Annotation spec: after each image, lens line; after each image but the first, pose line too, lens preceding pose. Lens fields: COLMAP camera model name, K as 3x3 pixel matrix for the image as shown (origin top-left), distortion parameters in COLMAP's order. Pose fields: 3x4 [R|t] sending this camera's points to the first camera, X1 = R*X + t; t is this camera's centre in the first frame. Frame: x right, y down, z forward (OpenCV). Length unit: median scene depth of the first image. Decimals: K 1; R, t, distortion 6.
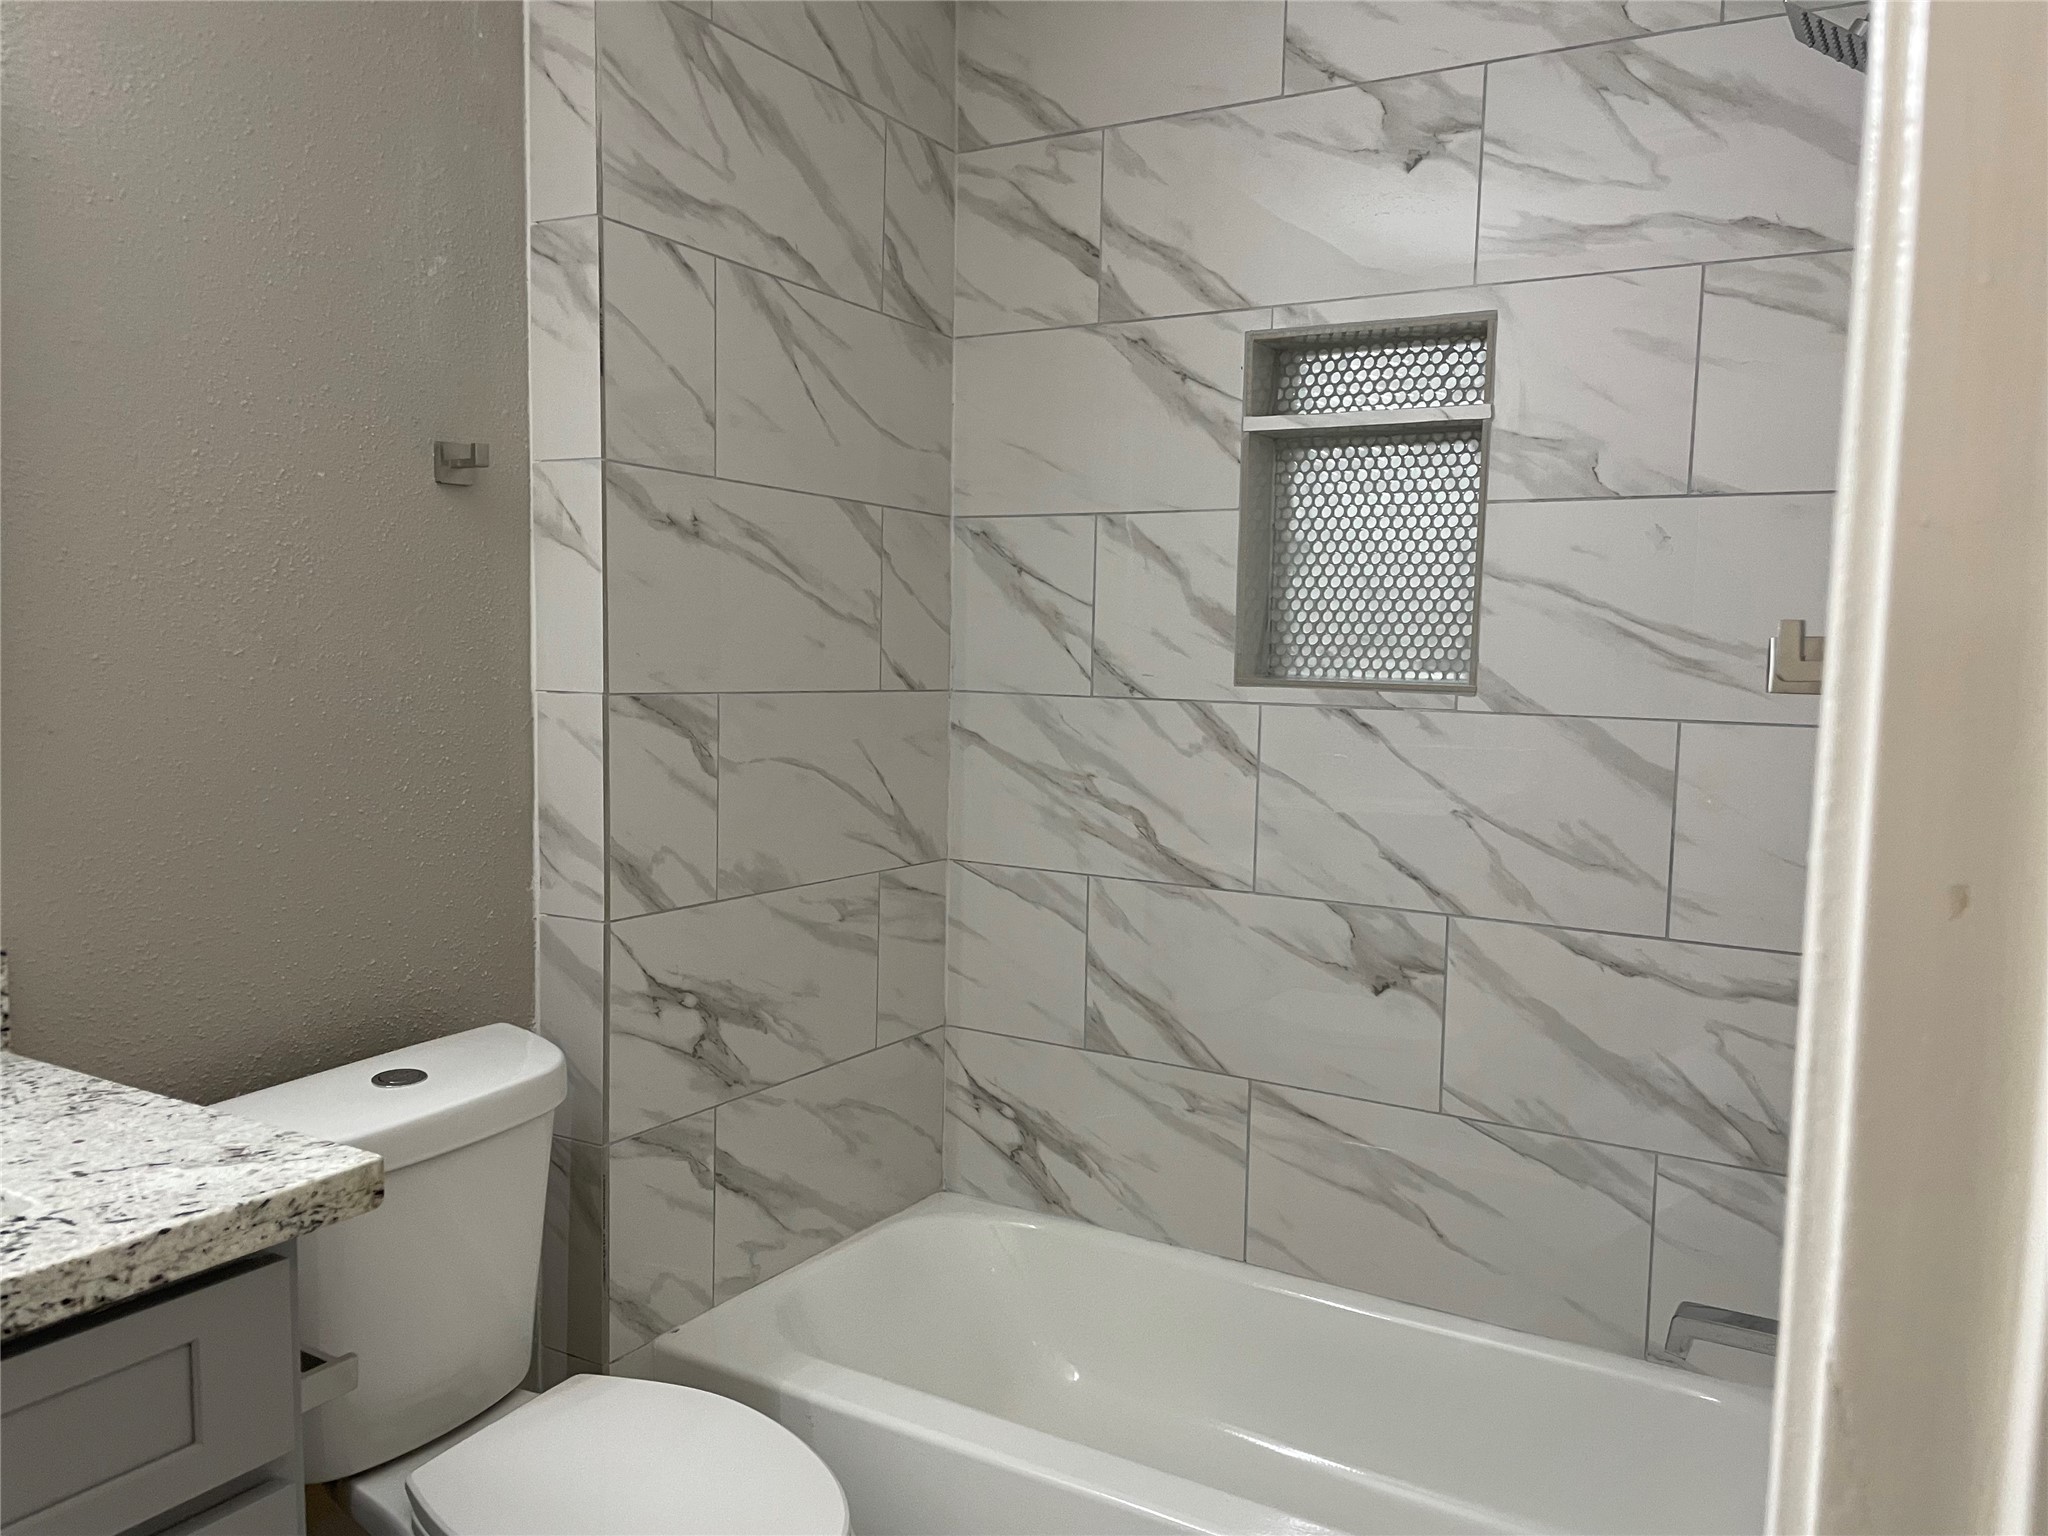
lens RADIAL K [[1540.6, 0, 1024.0], [0, 1540.6, 768.0], [0, 0, 1]] dist [0.106665, -0.147071]
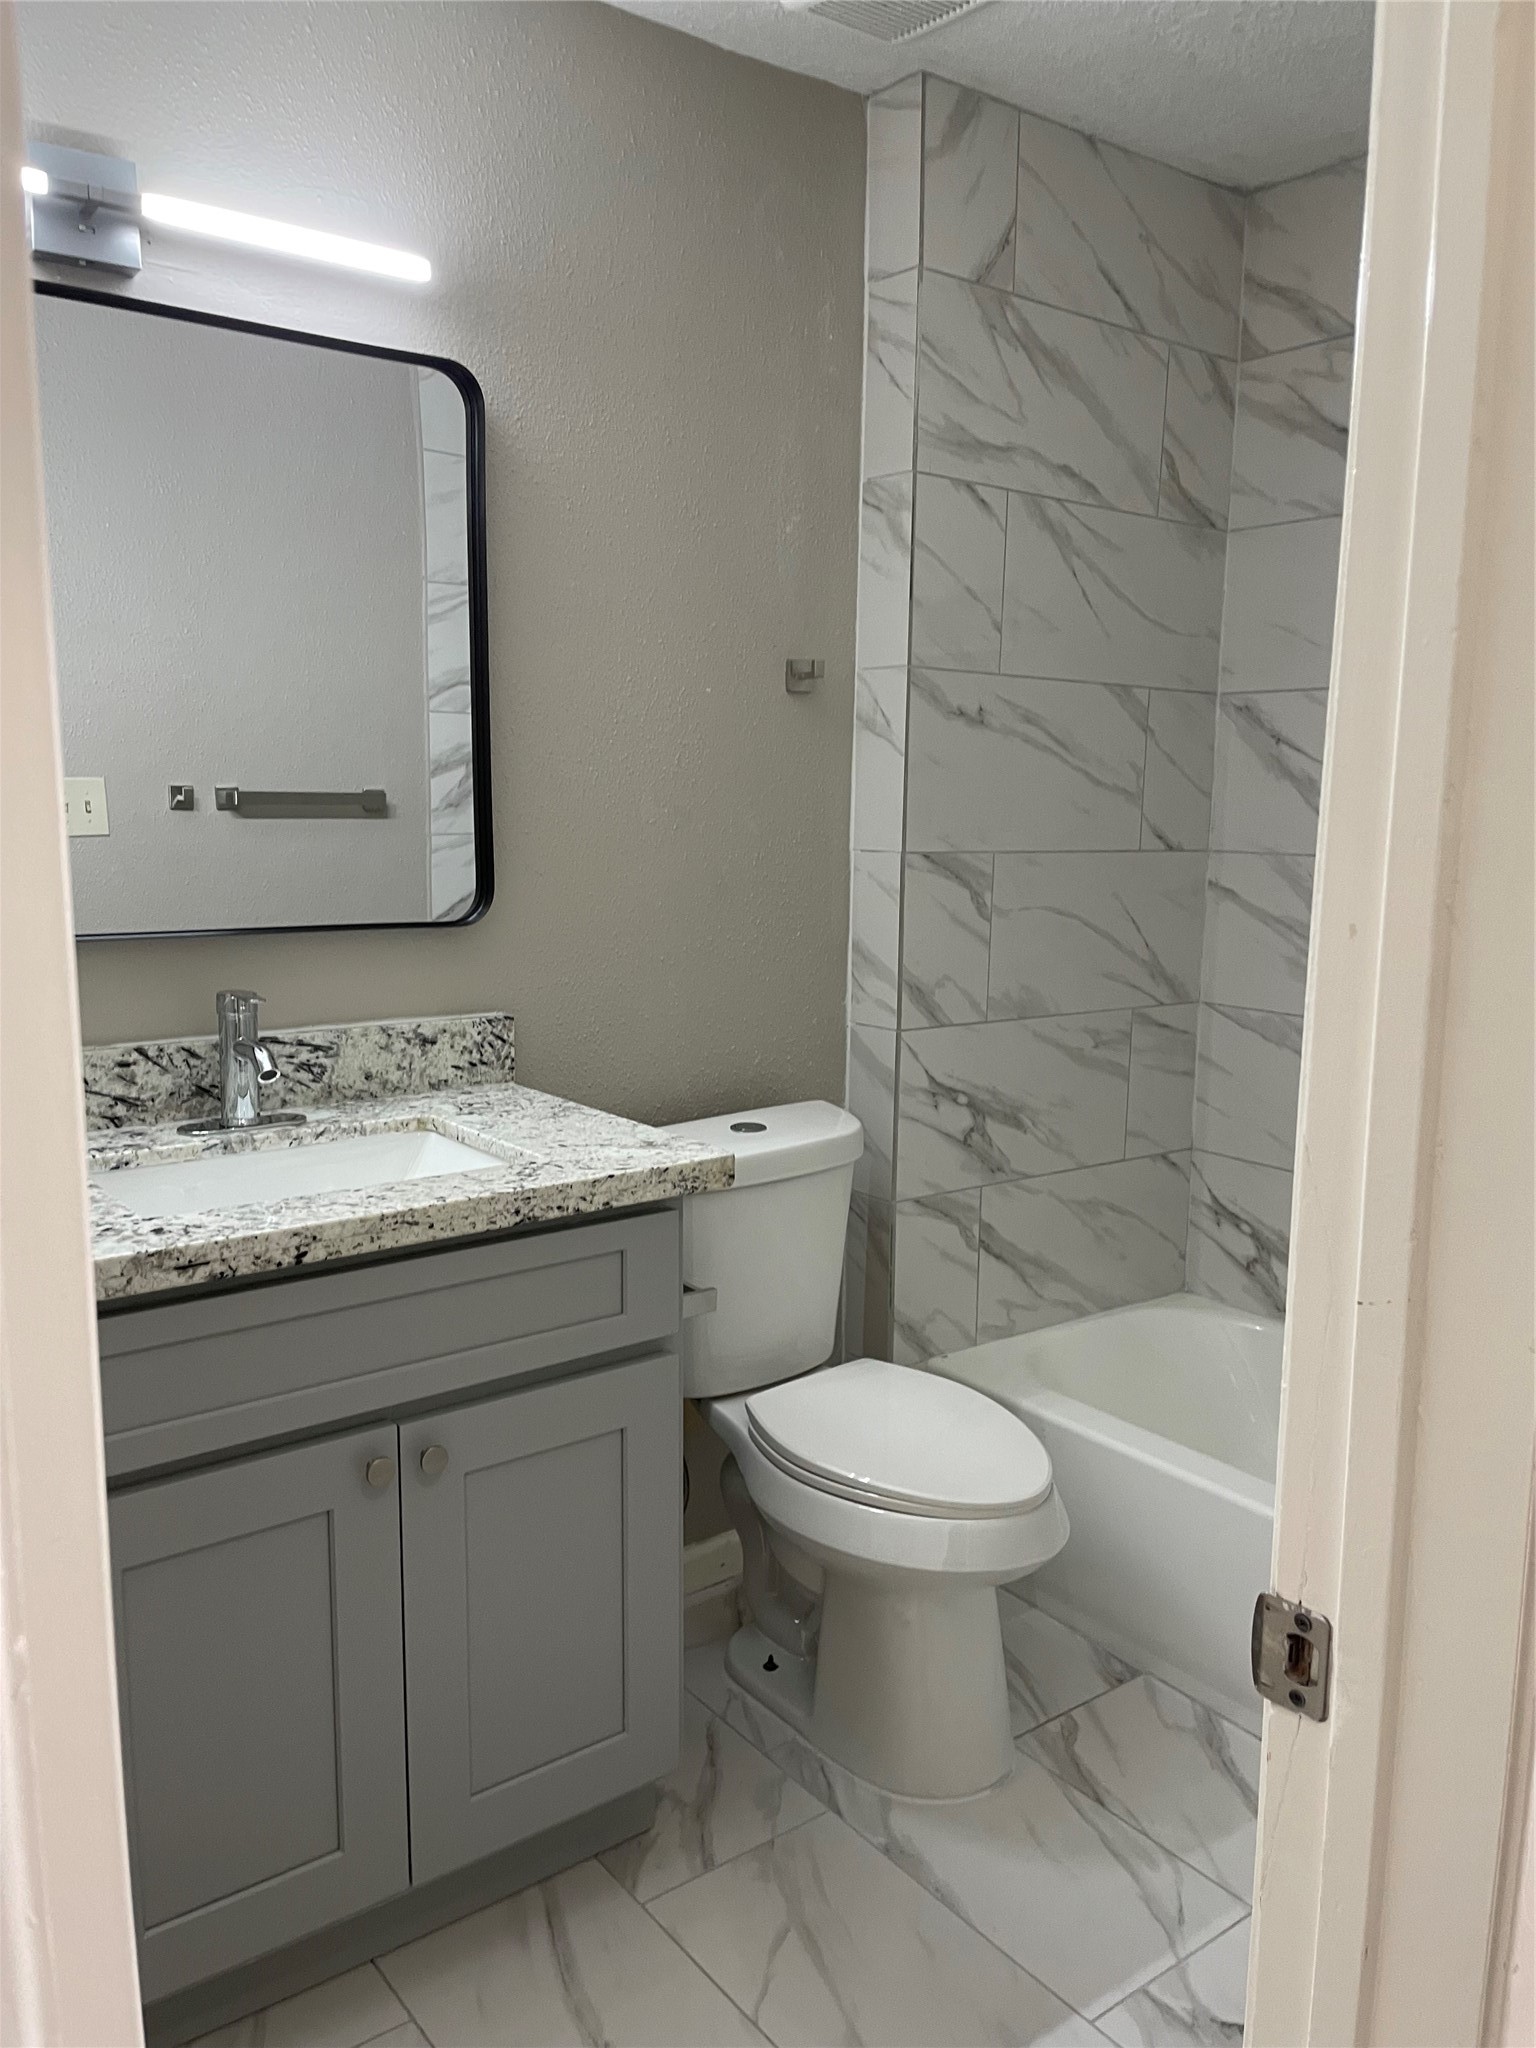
lens RADIAL K [[1540.6, 0, 768.0], [0, 1540.6, 1024.0], [0, 0, 1]] dist [0.106665, -0.147071]
pose [[0.928701, 0.050732, -0.367342, 0.093044], [-0.028176, 0.997388, 0.066511, 0.010776], [0.369756, -0.051418, 0.927705, -0.209489]]
